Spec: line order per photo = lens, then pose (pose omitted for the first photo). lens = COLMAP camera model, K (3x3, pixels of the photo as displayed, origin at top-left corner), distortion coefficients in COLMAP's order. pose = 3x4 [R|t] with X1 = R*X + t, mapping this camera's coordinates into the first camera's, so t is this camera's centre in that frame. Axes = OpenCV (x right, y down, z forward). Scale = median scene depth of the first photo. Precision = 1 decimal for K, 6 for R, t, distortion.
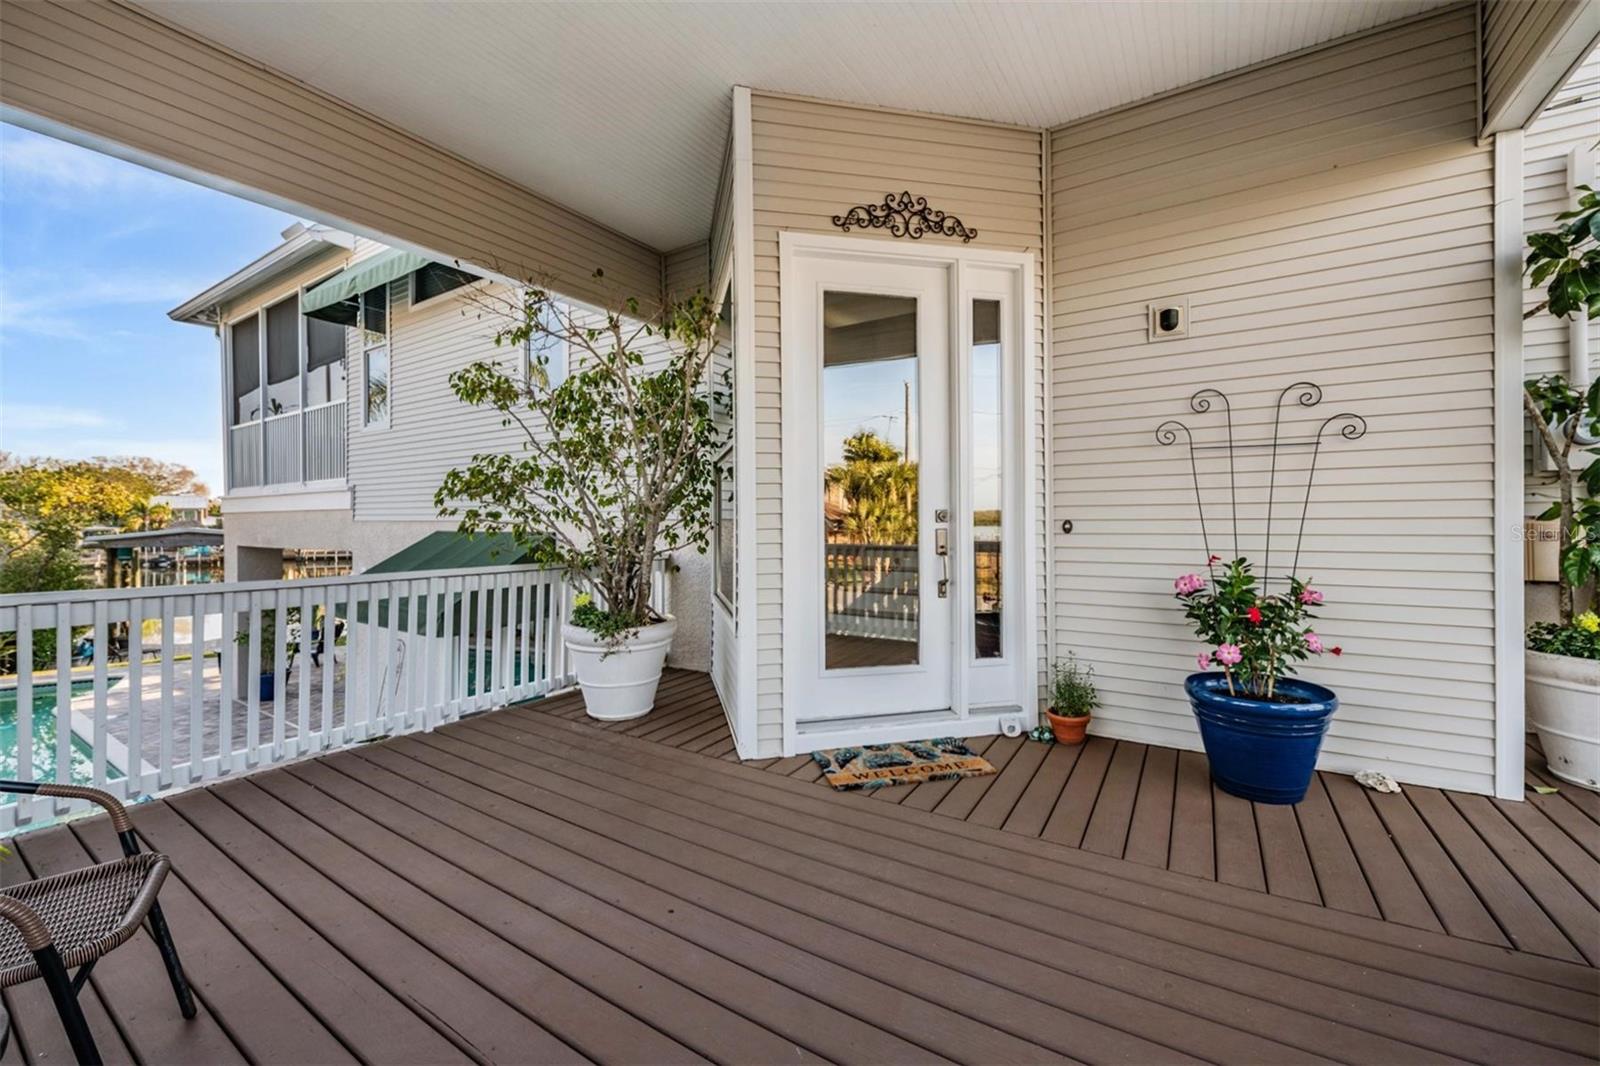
lens RADIAL K [[638.0, 0, 802.5], [0, 638.0, 520.5], [0, 0, 1]] dist [-0.011237, -0.000181]
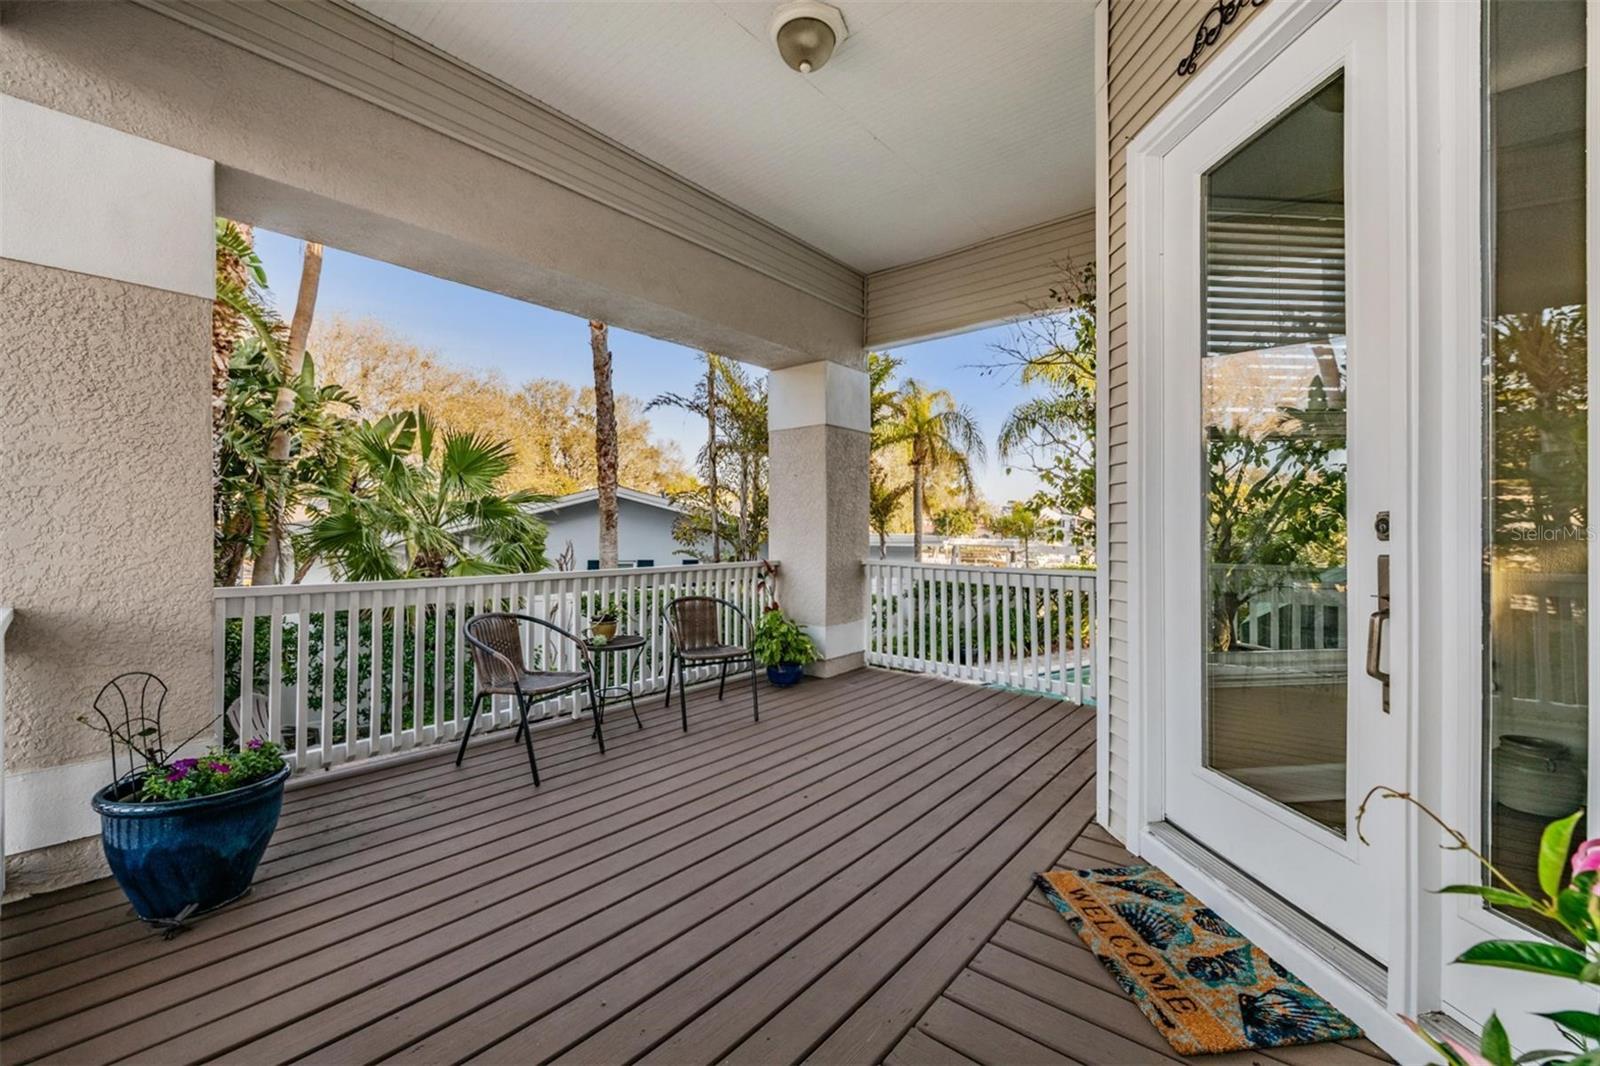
lens RADIAL K [[638.0, 0, 800.3], [0, 638.0, 531.5], [0, 0, 1]] dist [-0.011237, -0.000181]
pose [[-0.136858, 0.007536, -0.990562, 0.778240], [0.001401, 0.999972, 0.007414, -0.007986], [0.990590, -0.000373, -0.136864, 0.738963]]
